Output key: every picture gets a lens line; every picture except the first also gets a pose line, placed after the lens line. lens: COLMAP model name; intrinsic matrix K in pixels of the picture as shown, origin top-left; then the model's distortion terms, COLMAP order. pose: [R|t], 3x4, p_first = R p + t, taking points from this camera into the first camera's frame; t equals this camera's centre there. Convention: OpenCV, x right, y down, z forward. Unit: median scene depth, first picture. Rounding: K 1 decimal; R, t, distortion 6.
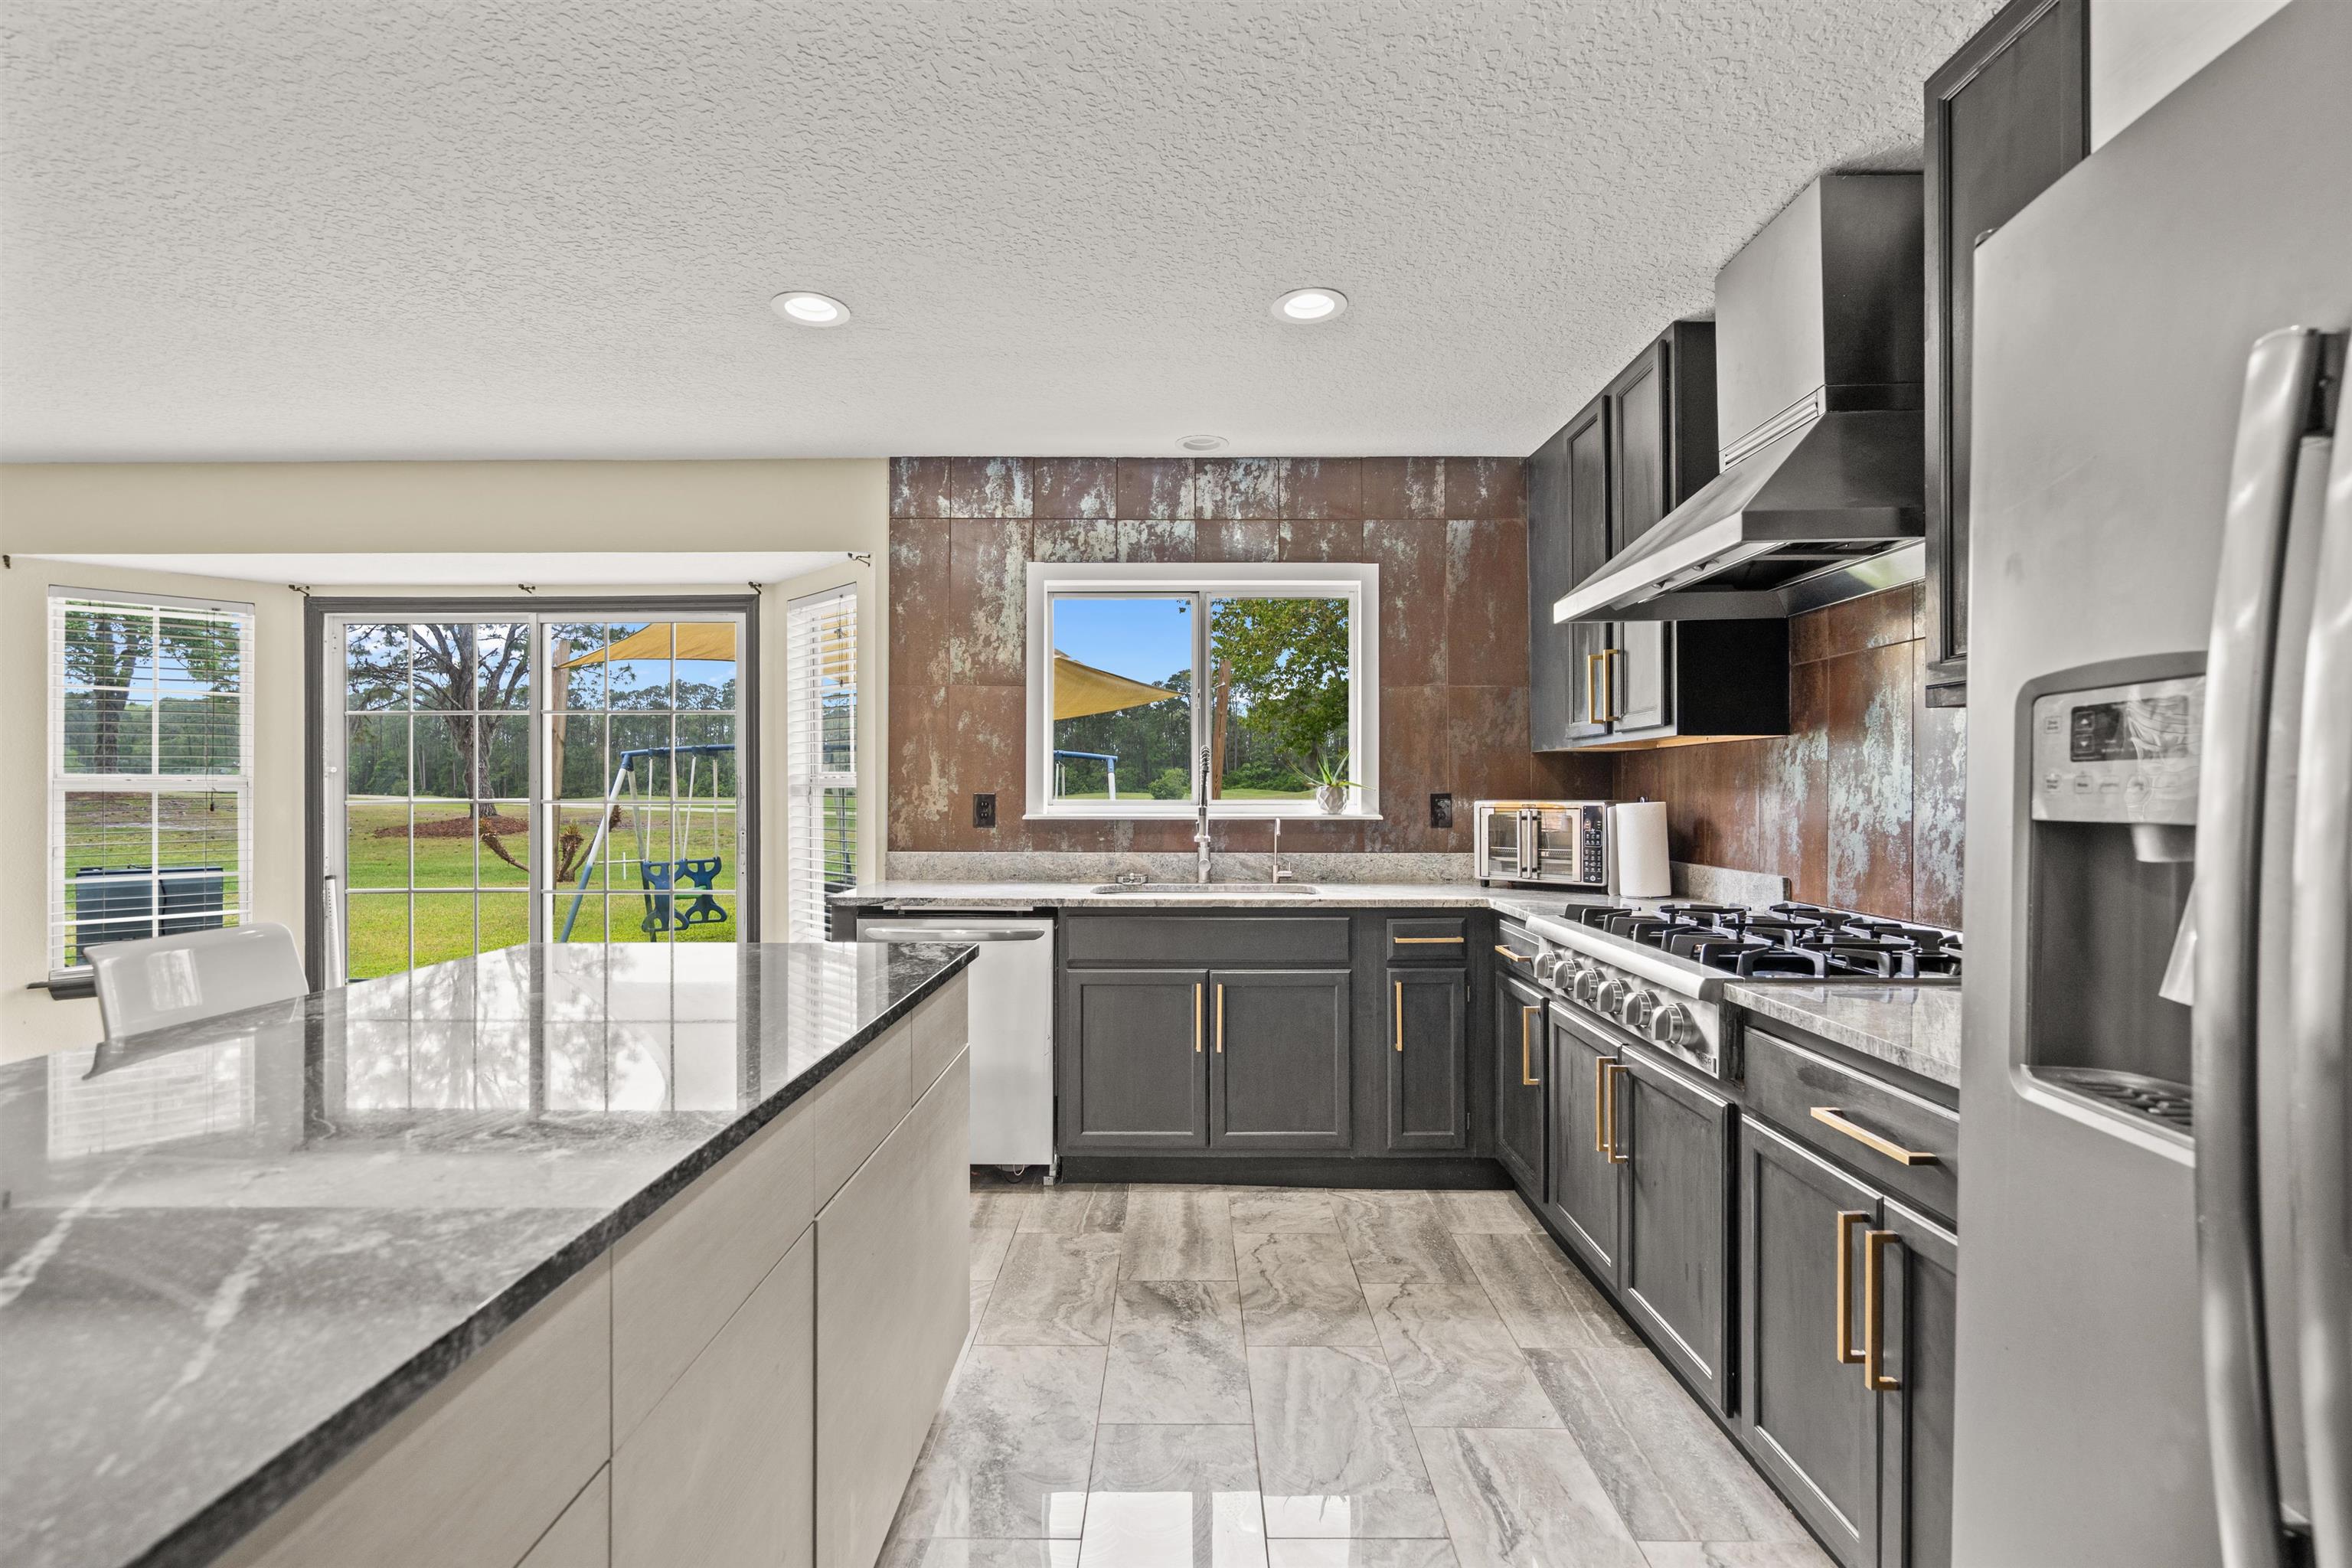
lens RADIAL K [[1064.7, 0, 1178.4], [0, 1064.7, 789.3], [0, 0, 1]] dist [-0.009415, 0.006886]
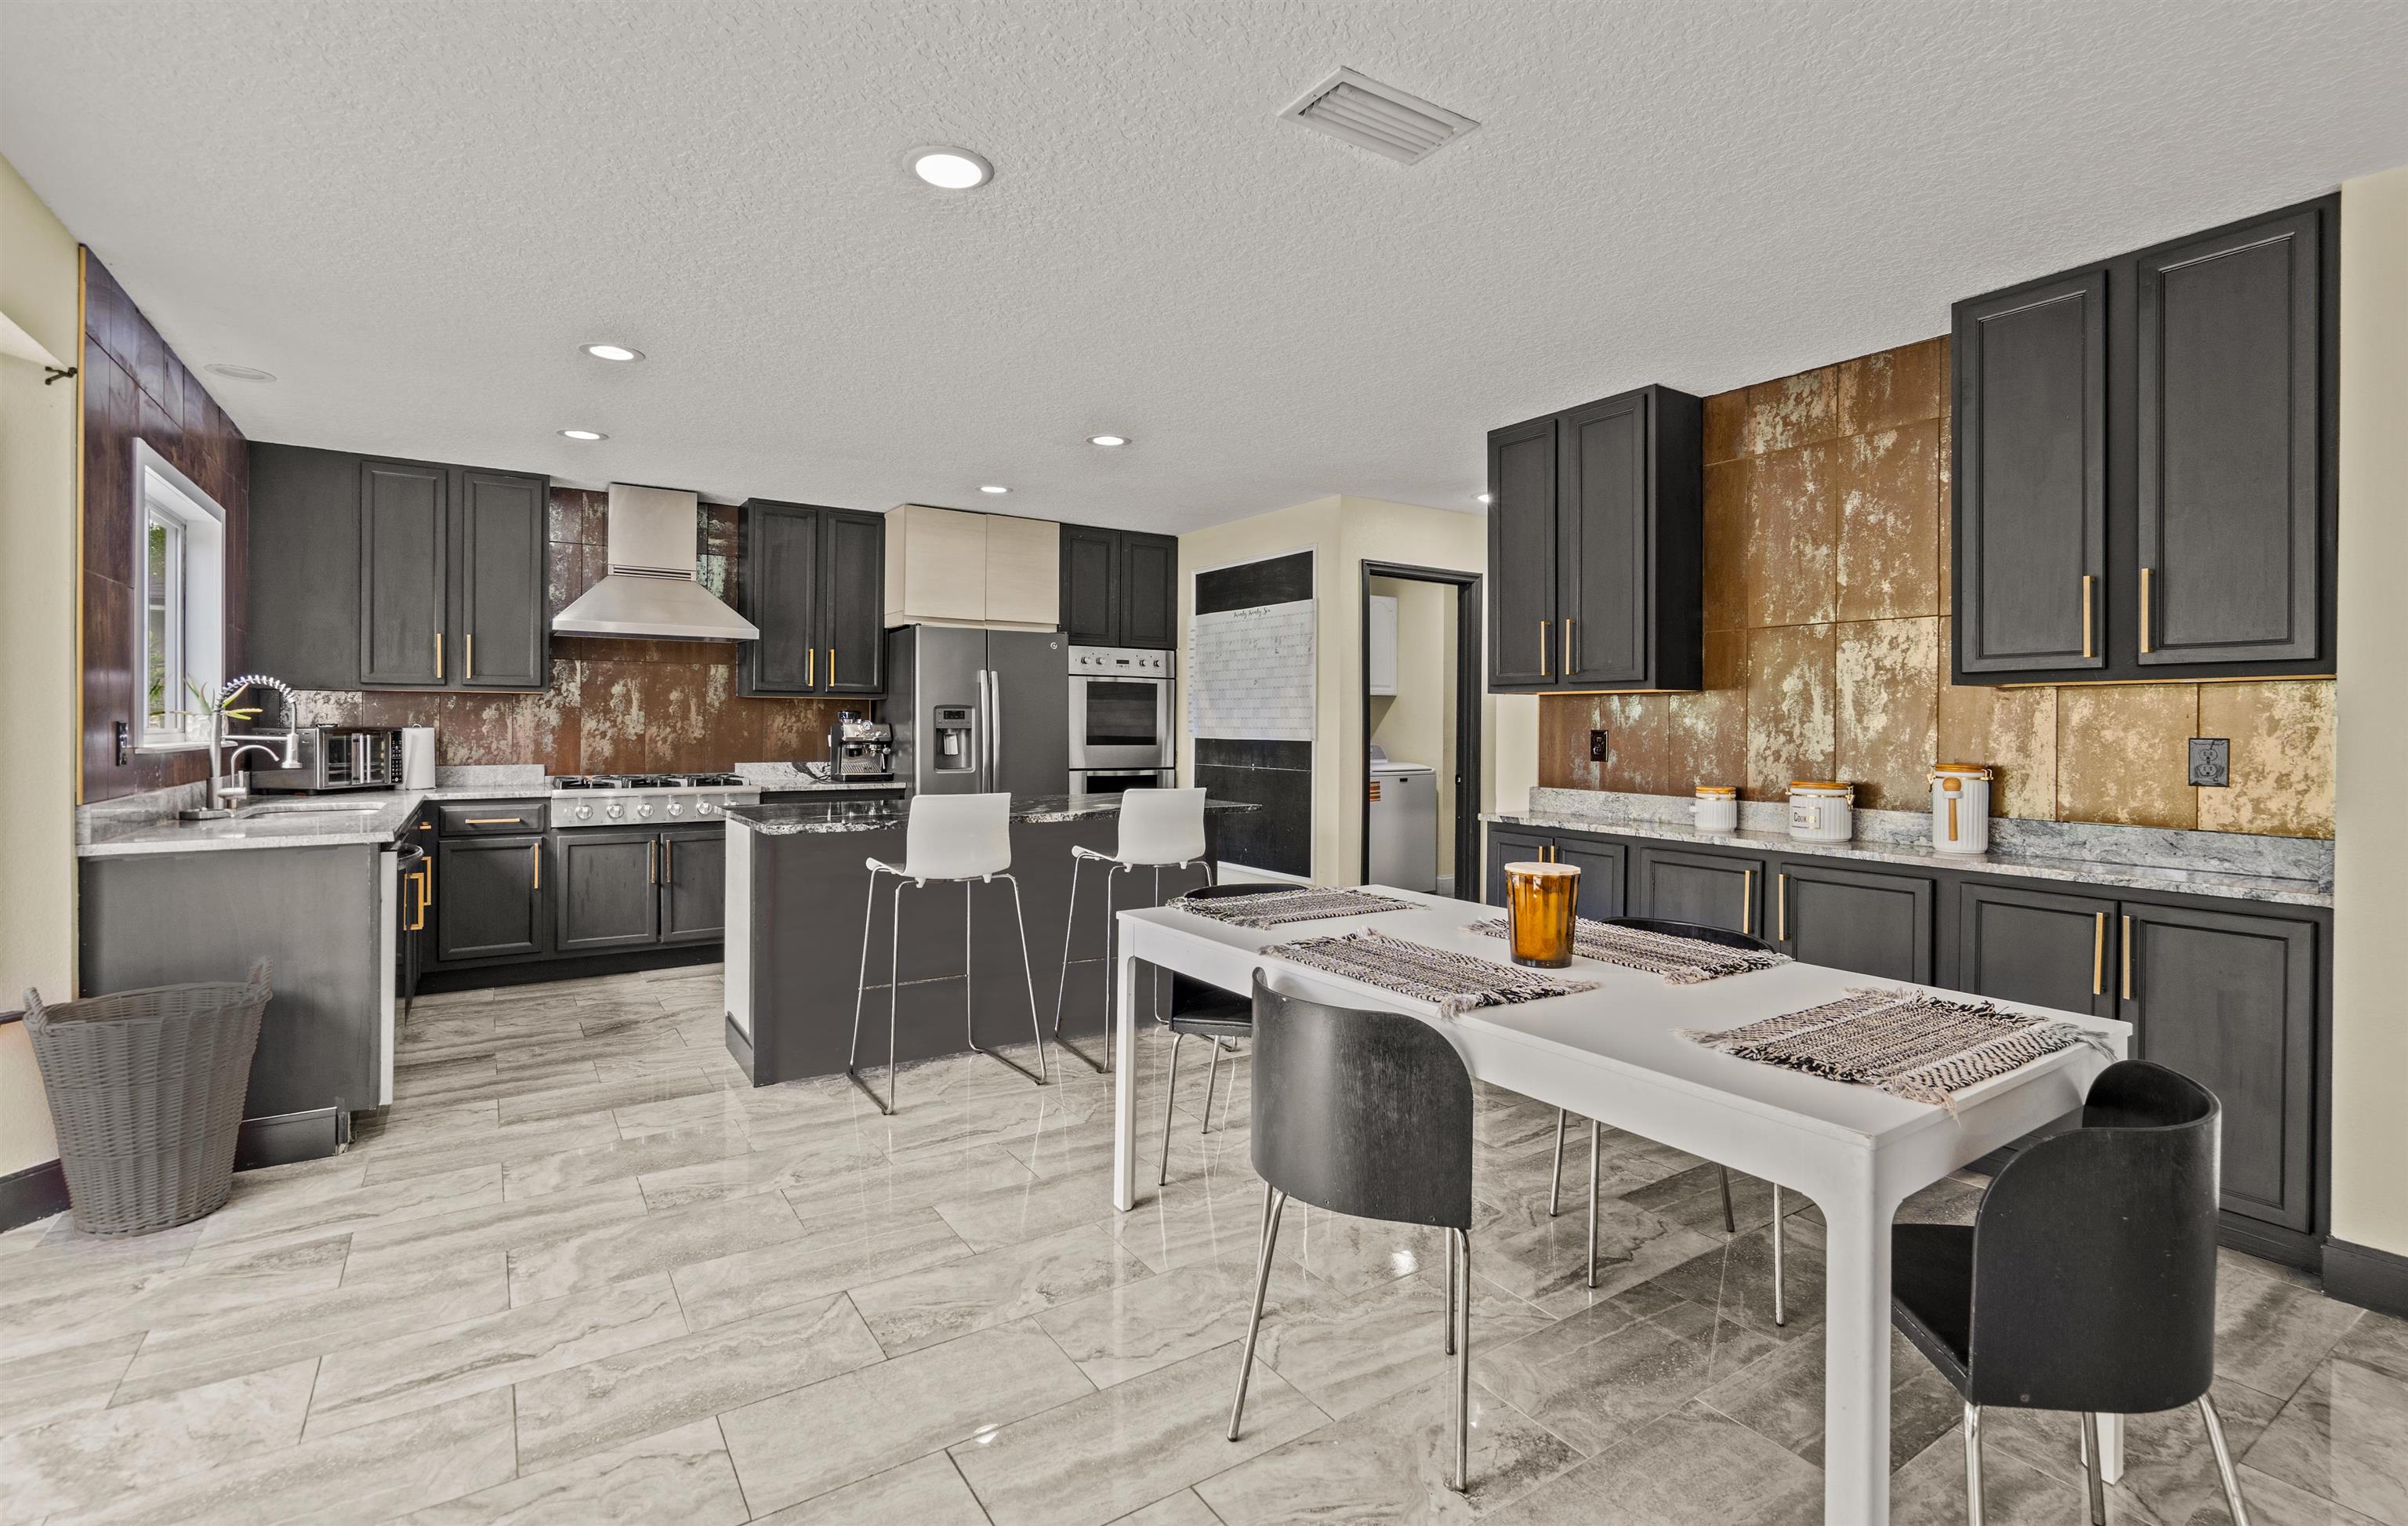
lens RADIAL K [[1097.8, 0, 1202.5], [0, 1097.8, 725.2], [0, 0, 1]] dist [0.011185, -0.000207]
pose [[-0.554062, -0.003895, 0.832466, -1.299657], [-0.006854, 0.999977, 0.000116, 0.000307], [-0.832447, -0.005641, -0.554076, 0.792299]]
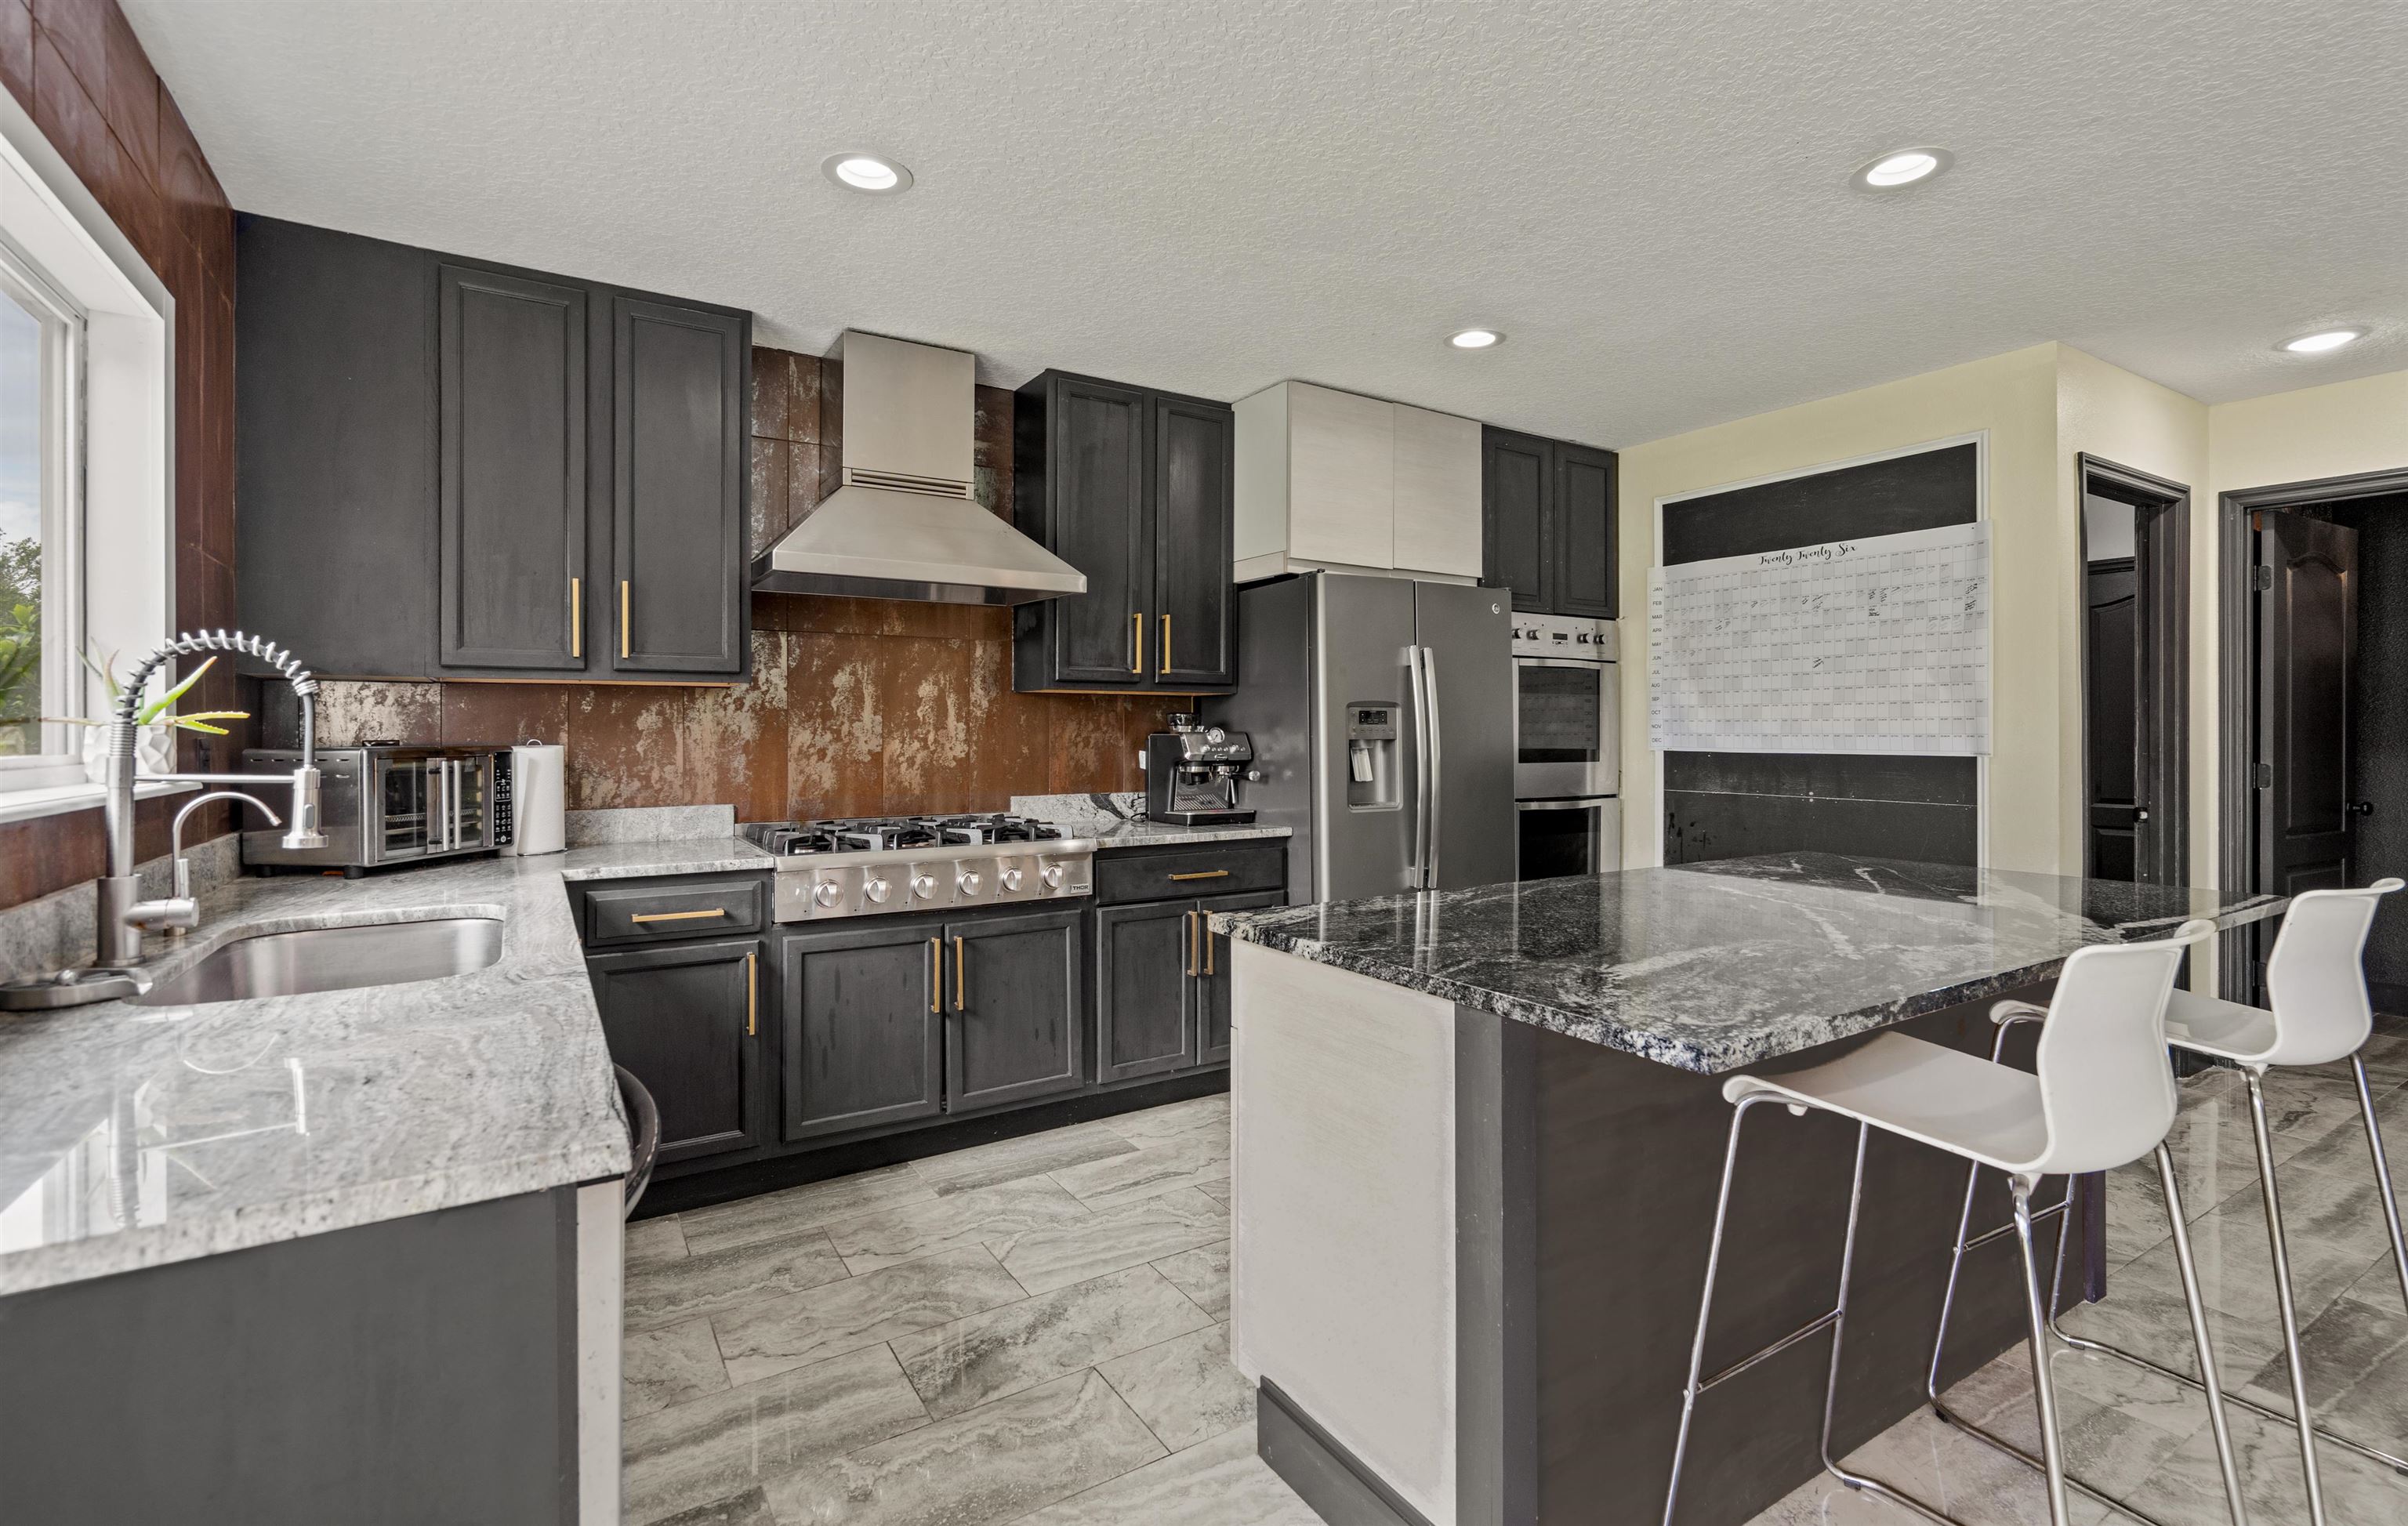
lens RADIAL K [[1085.2, 0, 1212.4], [0, 1085.2, 729.6], [0, 0, 1]] dist [-0.001051, 0.000523]
pose [[-0.542626, 0.001055, 0.839973, -0.532995], [0.000251, 0.999999, -0.001093, -0.000278], [-0.839974, -0.000382, -0.542626, 0.858042]]
